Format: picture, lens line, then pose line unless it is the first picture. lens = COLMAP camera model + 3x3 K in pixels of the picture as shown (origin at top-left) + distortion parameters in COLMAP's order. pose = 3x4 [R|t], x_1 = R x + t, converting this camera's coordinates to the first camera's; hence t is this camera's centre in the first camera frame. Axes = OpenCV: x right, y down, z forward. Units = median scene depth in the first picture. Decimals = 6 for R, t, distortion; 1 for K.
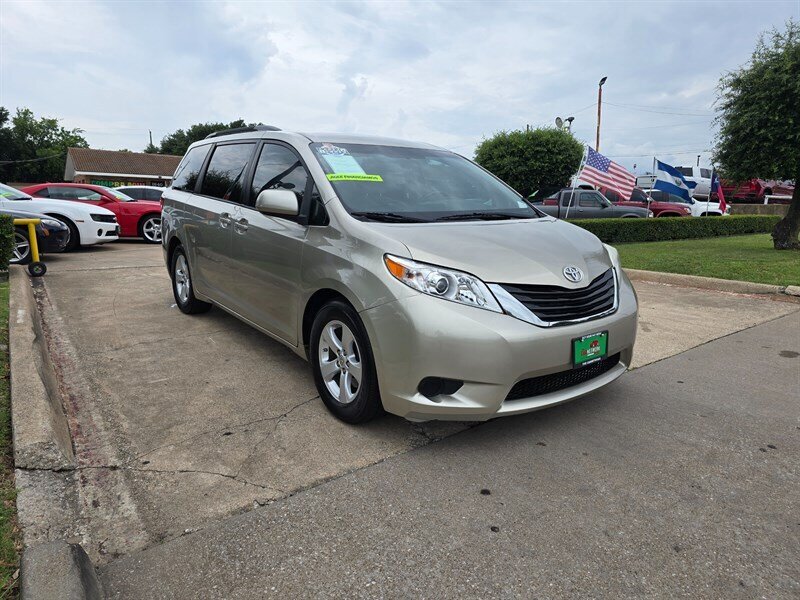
lens RADIAL K [[536.0, 0, 400.3], [0, 536.0, 283.7], [0, 0, 1]] dist [0.037558, -0.027929]
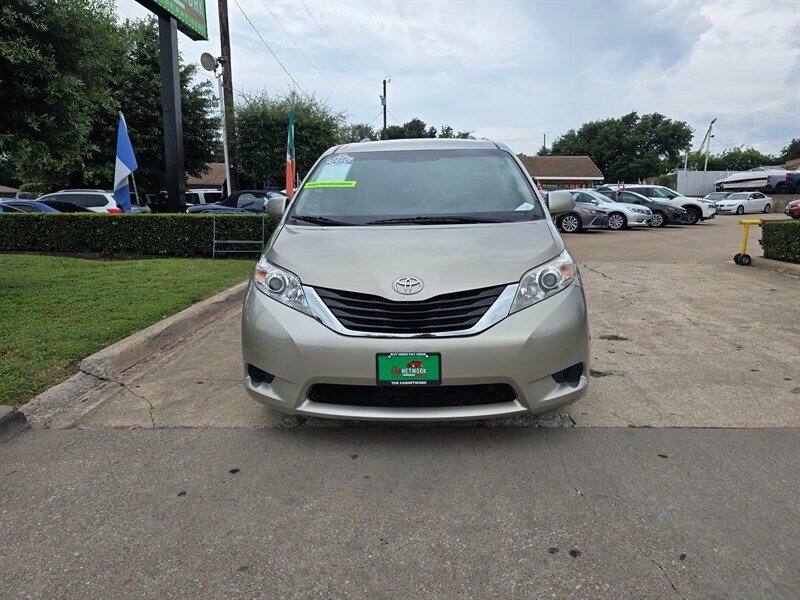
lens RADIAL K [[536.0, 0, 401.8], [0, 536.0, 298.2], [0, 0, 1]] dist [0.037558, -0.027929]
pose [[0.763241, 0.101520, -0.638088, 0.841025], [-0.082358, 0.994809, 0.059763, -0.045868], [0.640843, 0.006938, 0.767640, 0.284624]]
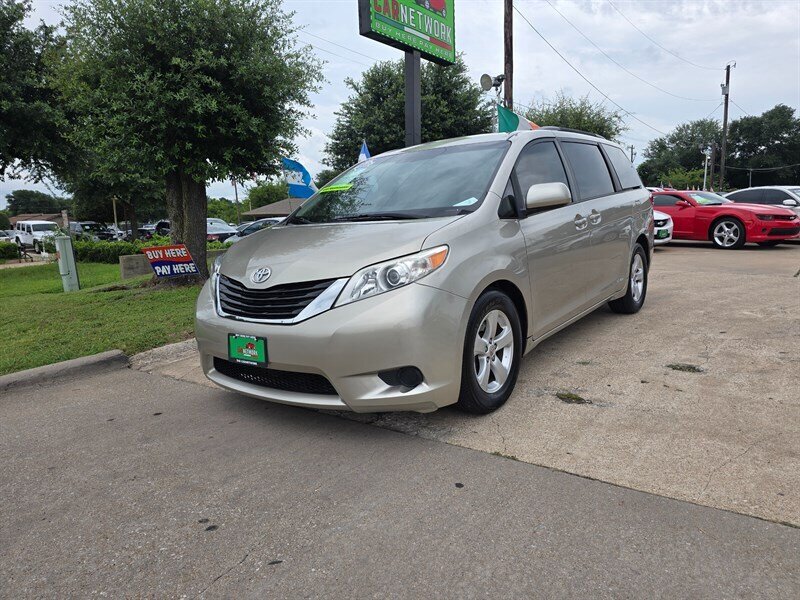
lens RADIAL K [[536.0, 0, 422.4], [0, 536.0, 309.3], [0, 0, 1]] dist [0.037558, -0.027929]
pose [[0.283248, 0.140218, -0.948741, 1.287934], [-0.105157, 0.987830, 0.114601, -0.094809], [0.953264, 0.067306, 0.294546, 0.942011]]
